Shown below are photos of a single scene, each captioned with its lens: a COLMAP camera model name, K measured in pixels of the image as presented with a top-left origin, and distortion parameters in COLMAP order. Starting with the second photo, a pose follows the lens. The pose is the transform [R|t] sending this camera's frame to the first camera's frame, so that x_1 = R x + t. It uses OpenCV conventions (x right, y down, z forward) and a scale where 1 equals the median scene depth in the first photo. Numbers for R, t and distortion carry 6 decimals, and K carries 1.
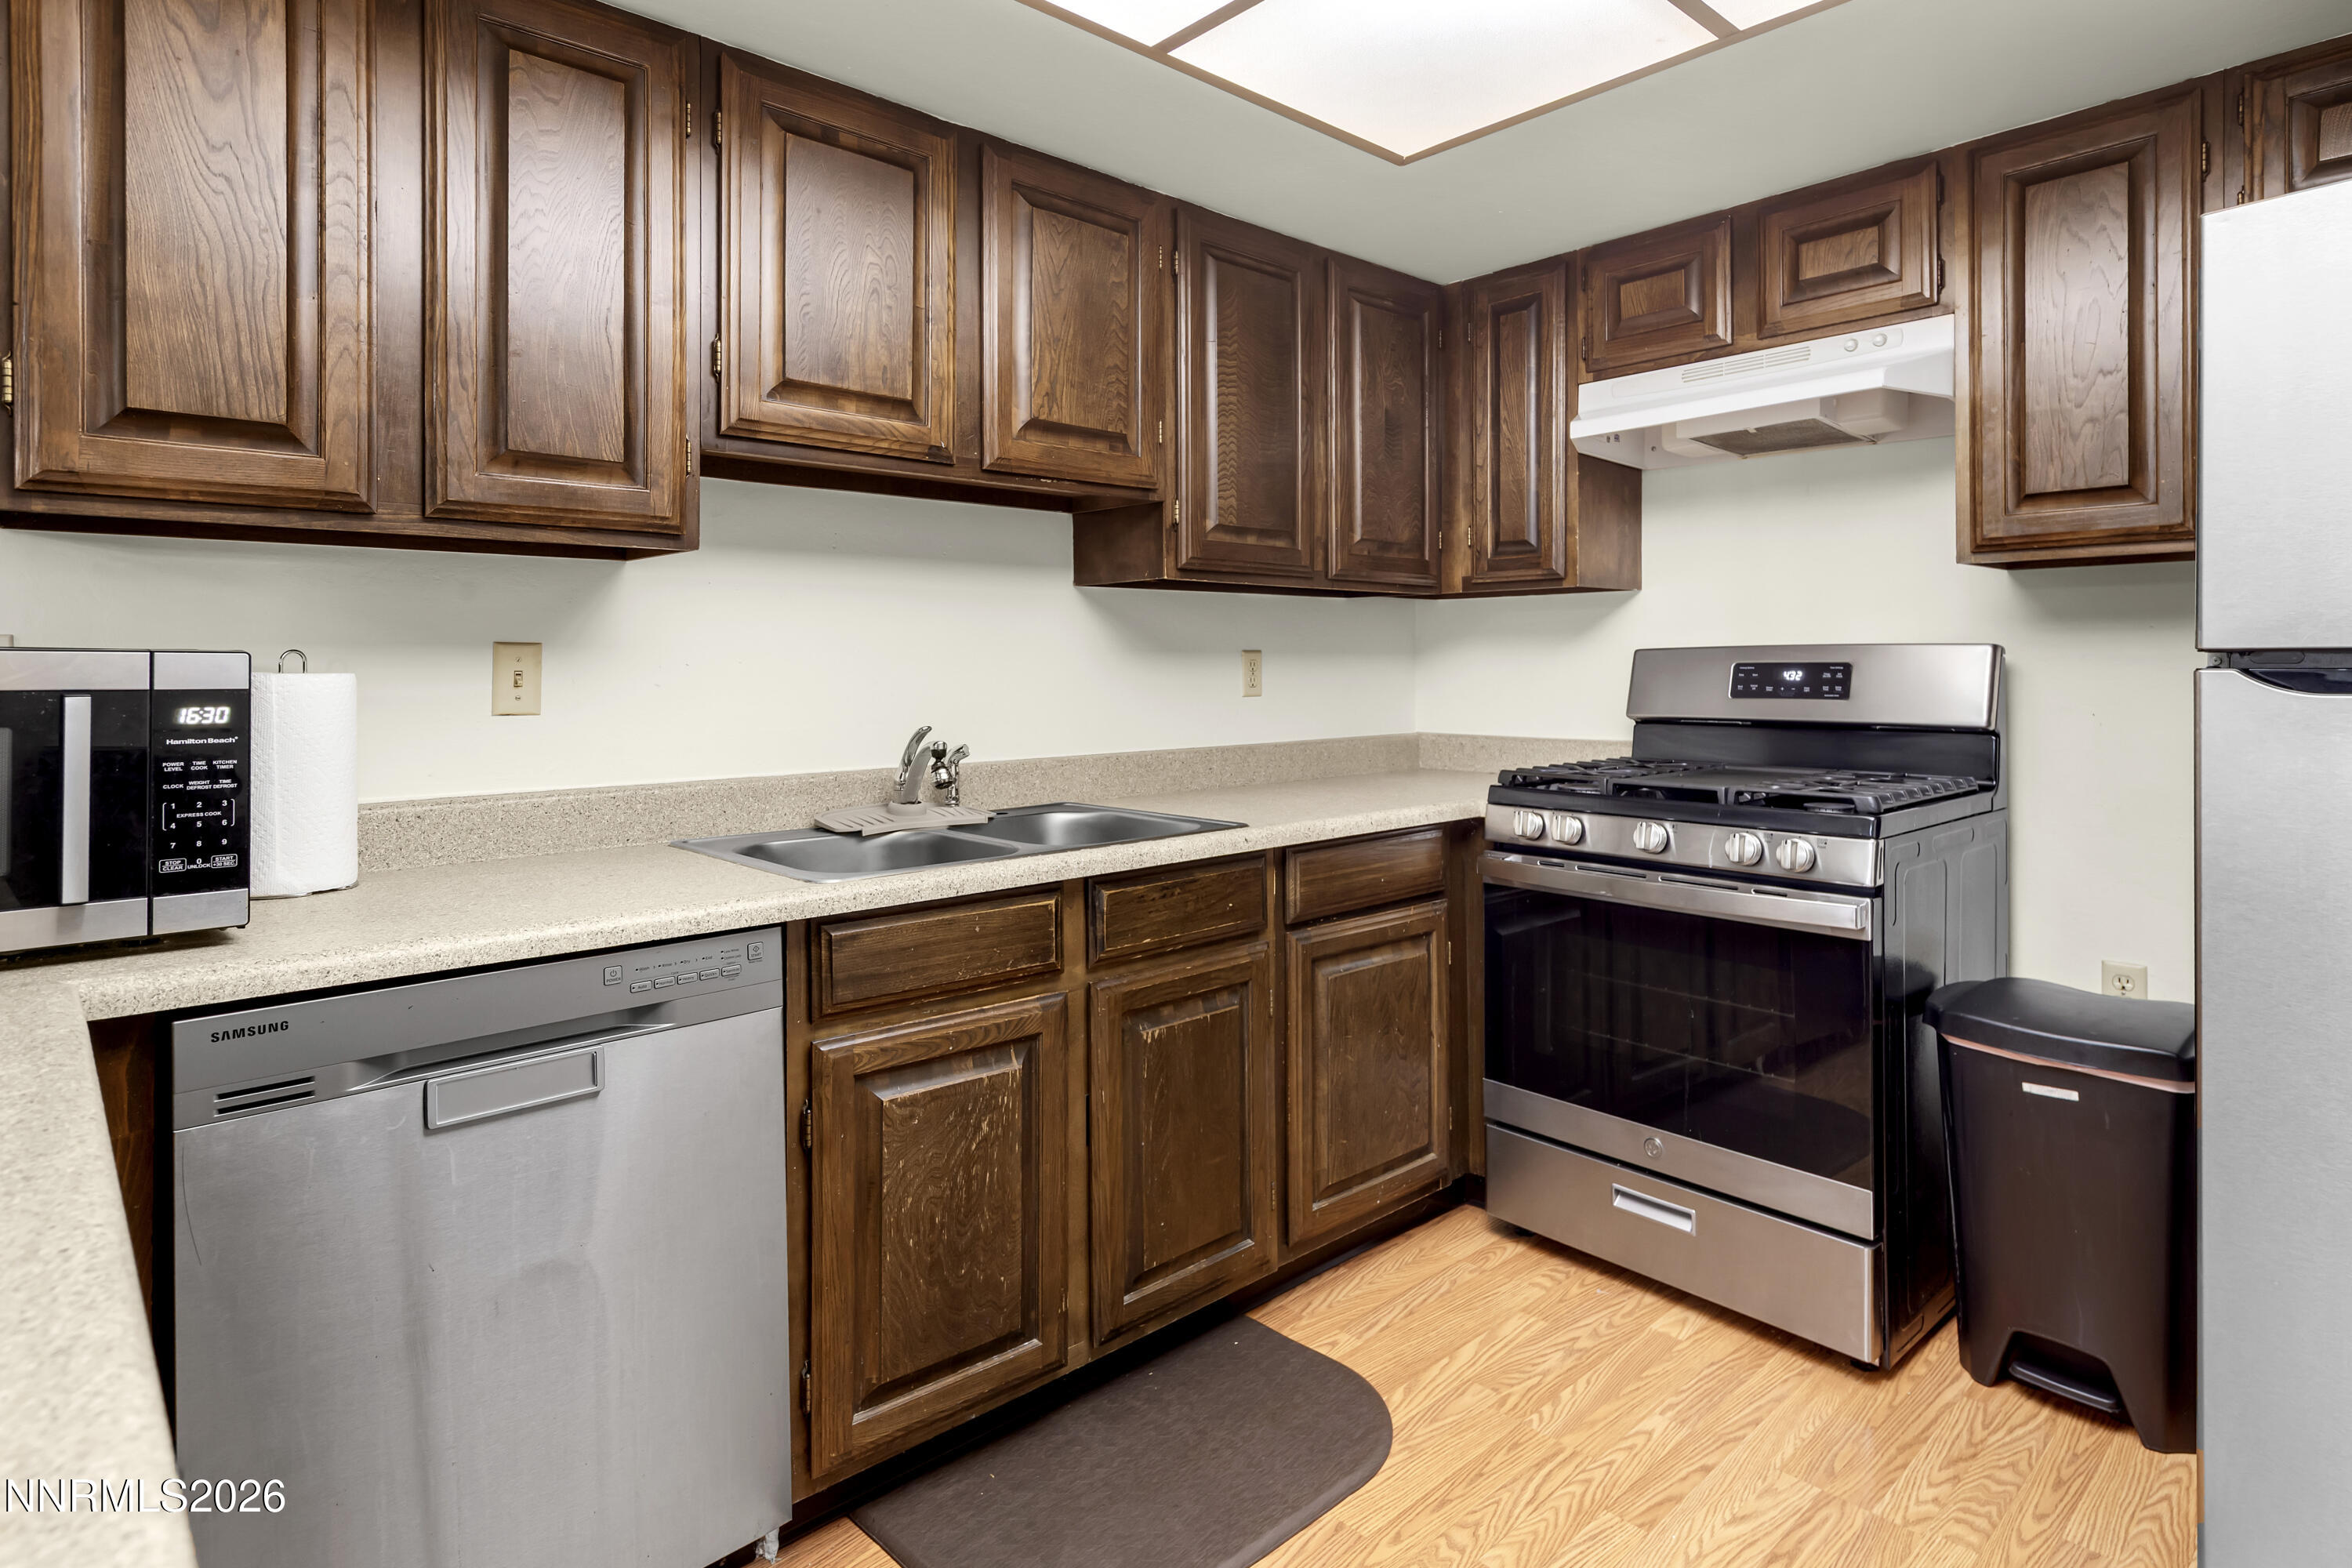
lens RADIAL K [[1250.6, 0, 1199.8], [0, 1250.6, 669.6], [0, 0, 1]] dist [0.000532, -0.000205]
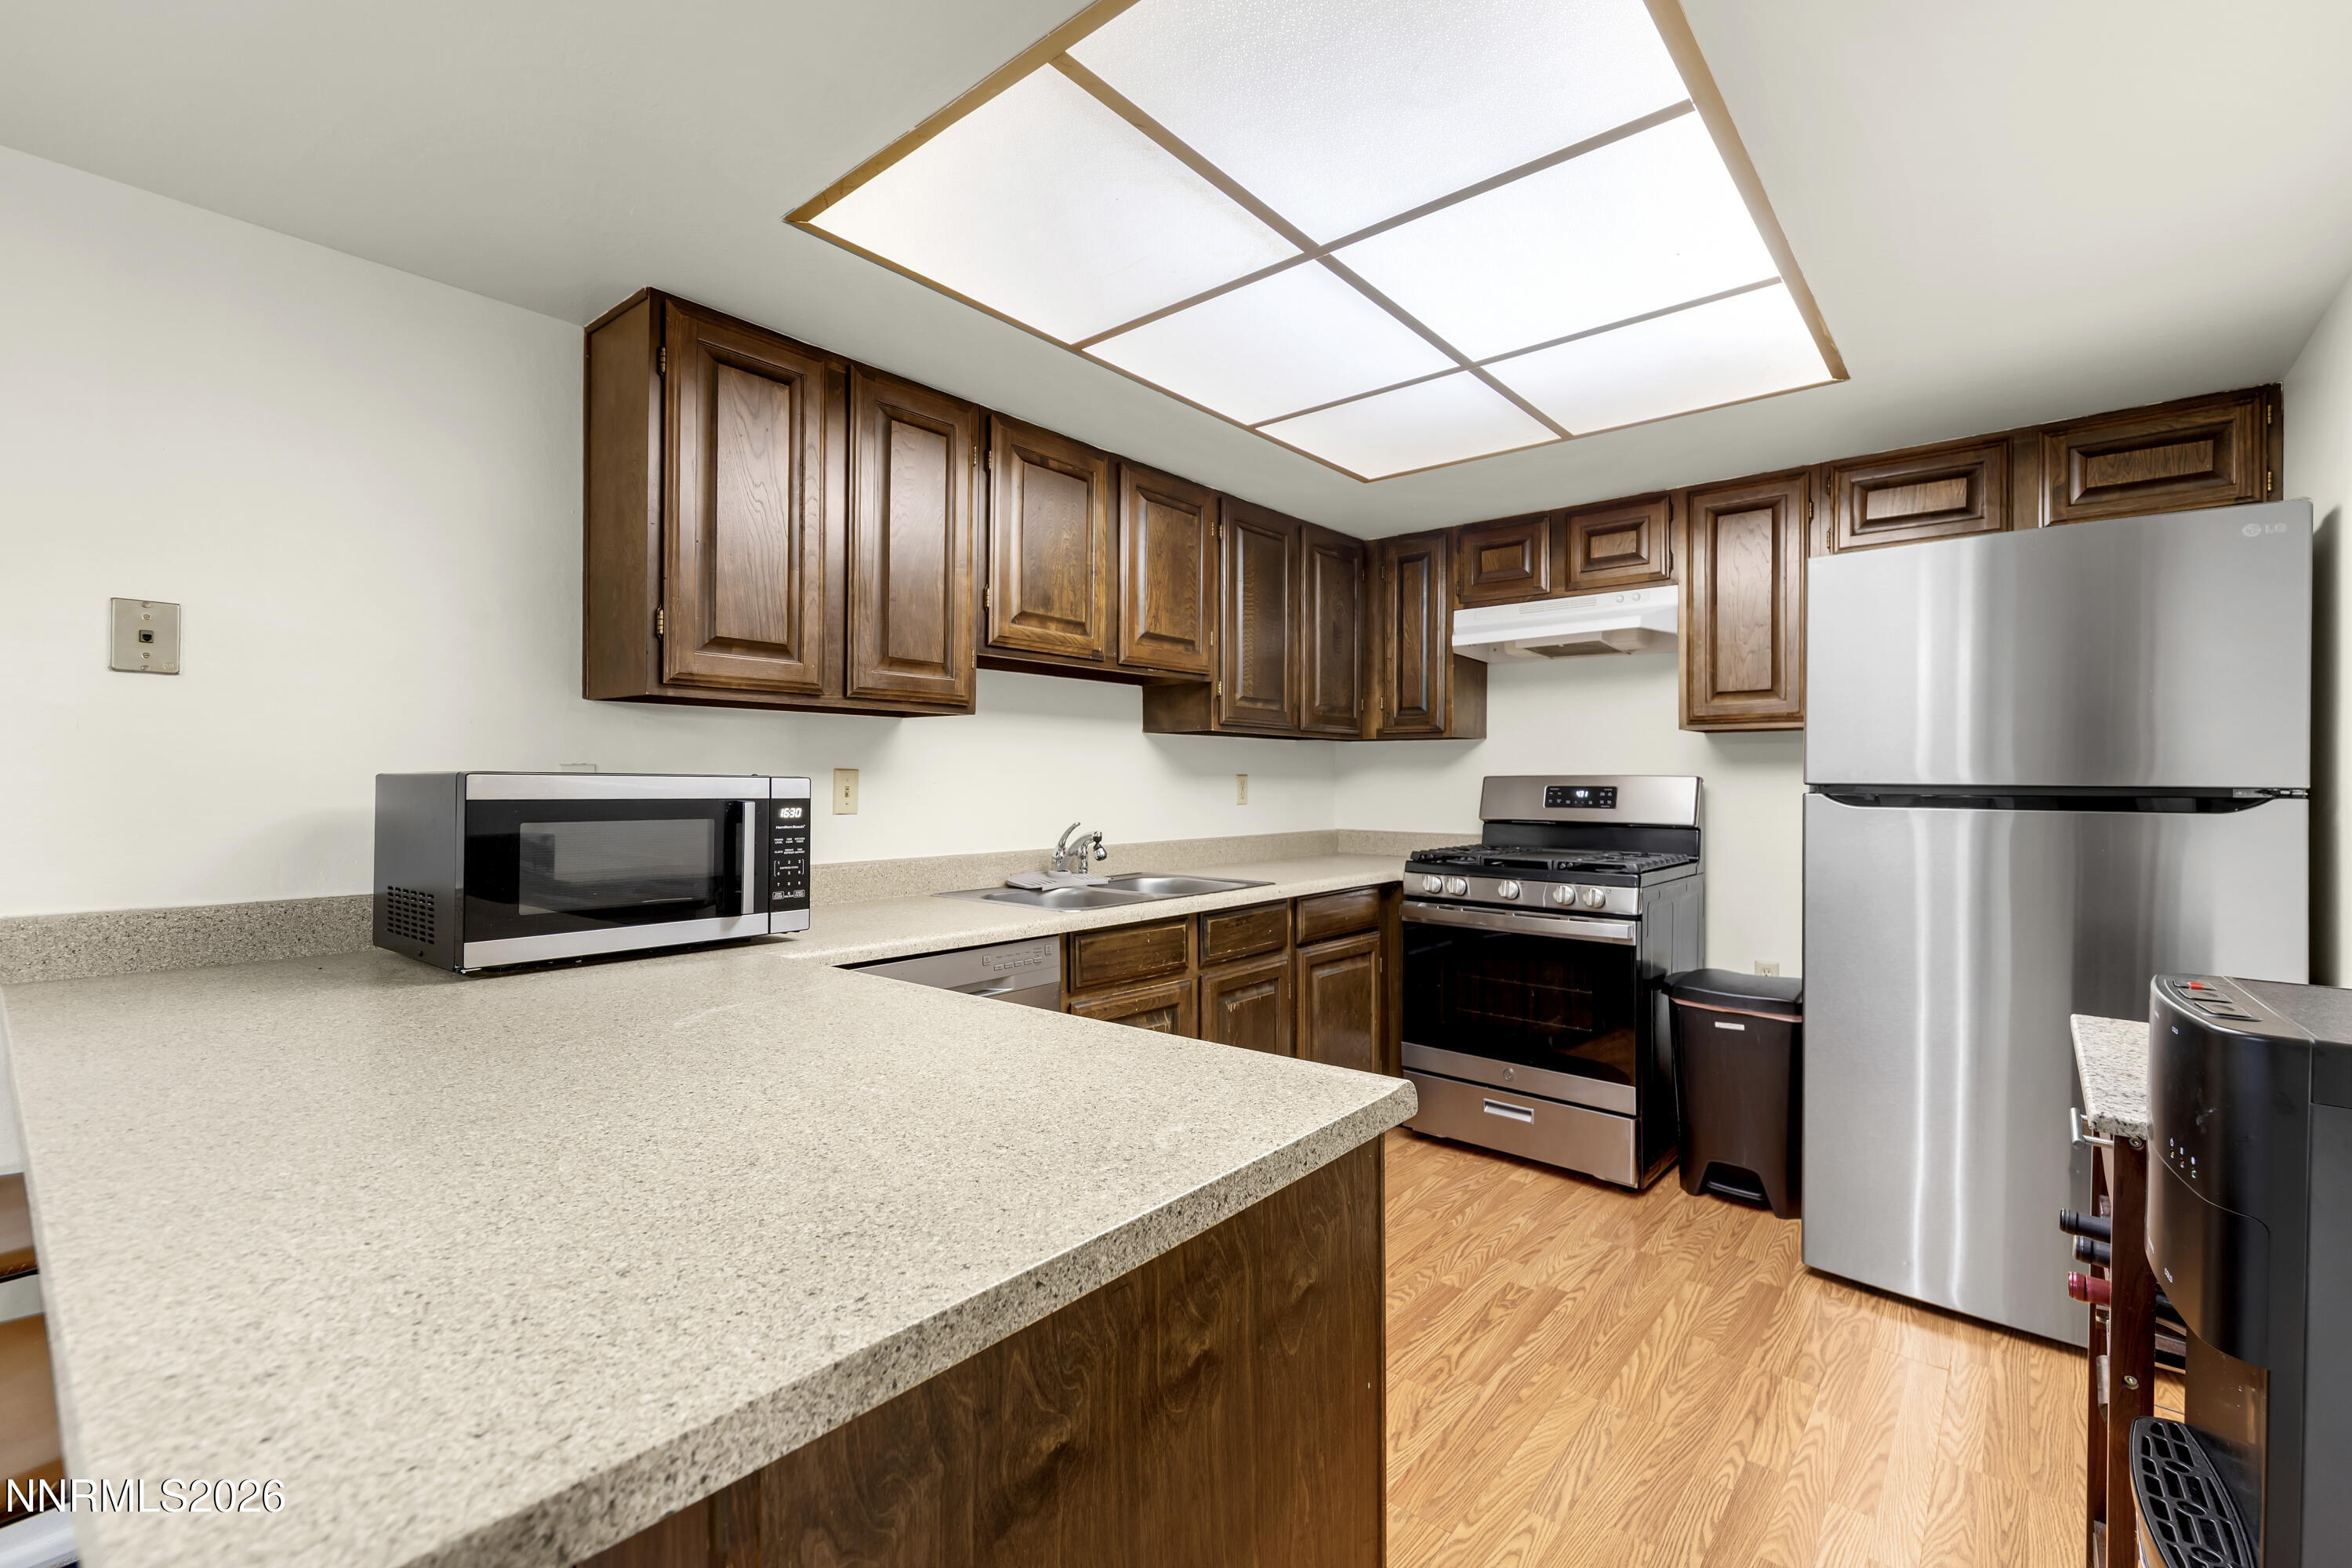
lens RADIAL K [[1015.8, 0, 1204.1], [0, 1015.8, 777.7], [0, 0, 1]] dist [0.003928, 0.001043]
pose [[0.991391, 0.008932, 0.130626, -0.227220], [-0.008396, 0.999954, -0.004655, -0.007094], [-0.130661, 0.003518, 0.991421, -0.305110]]
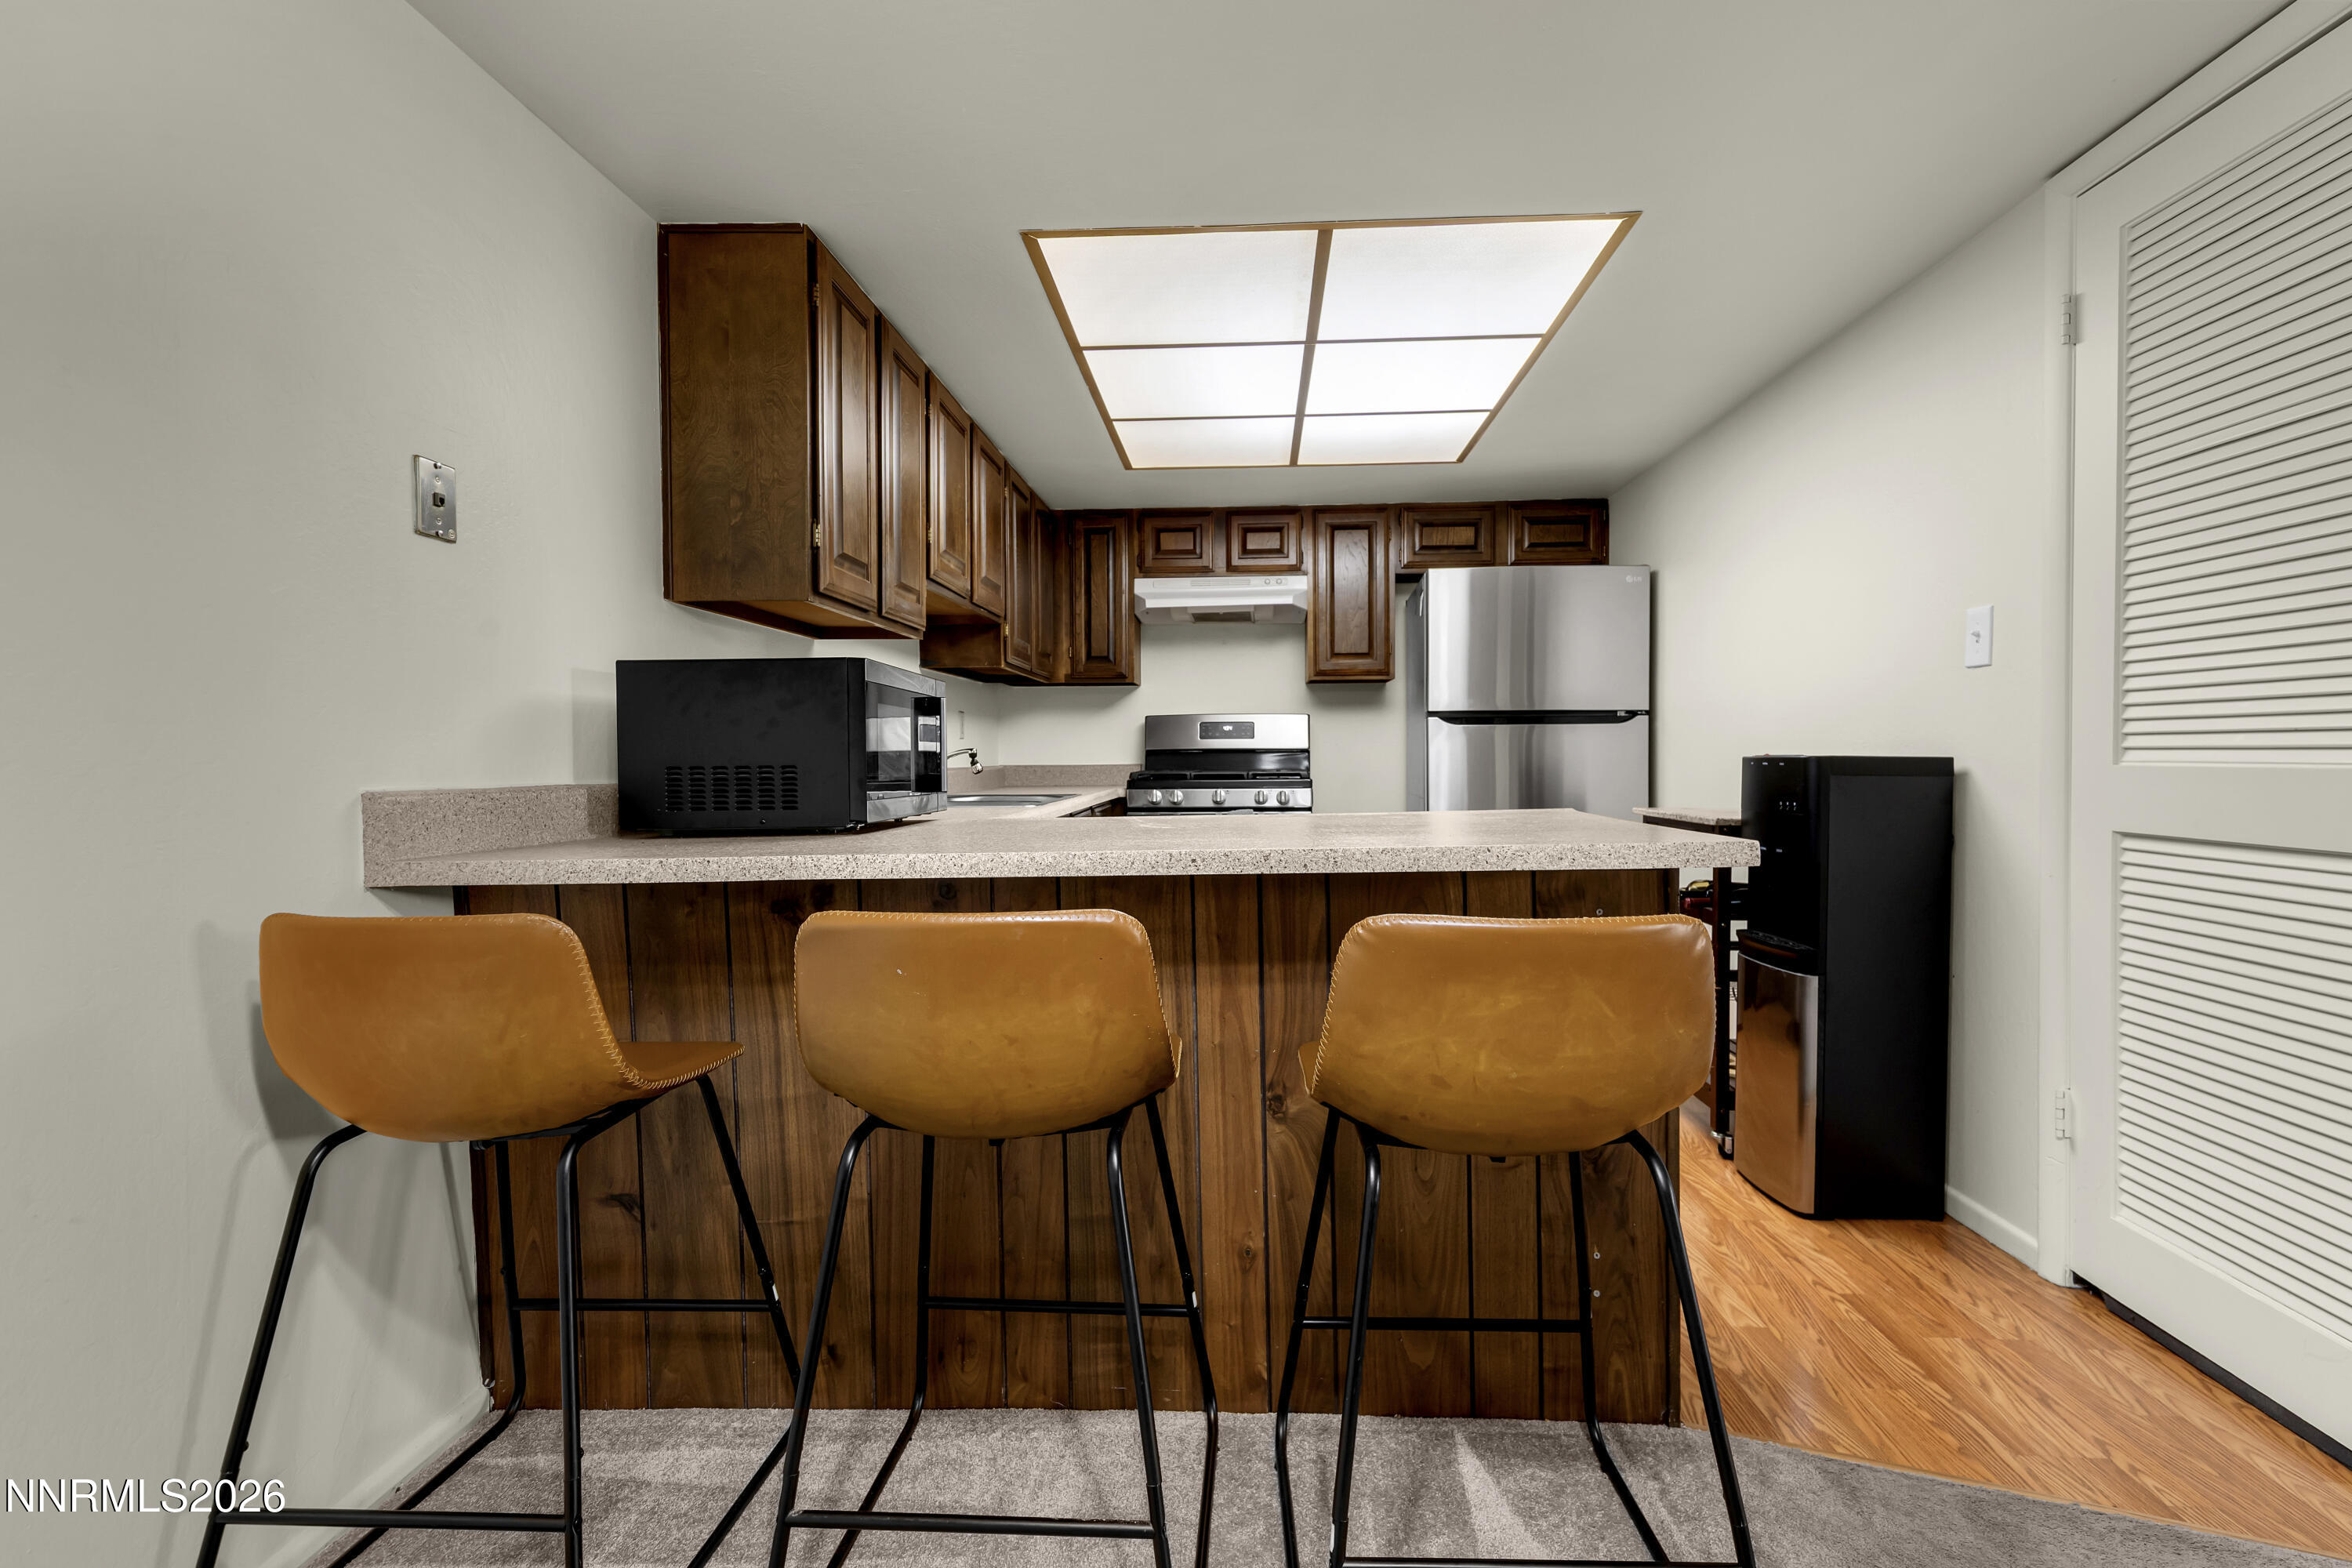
lens RADIAL K [[1087.1, 0, 1208.3], [0, 1087.1, 781.4], [0, 0, 1]] dist [0.006349, 0.000241]
pose [[0.715135, -0.017645, 0.698764, -1.011904], [0.005707, 0.999795, 0.019406, 0.070786], [-0.698963, -0.009890, 0.715089, -0.370797]]
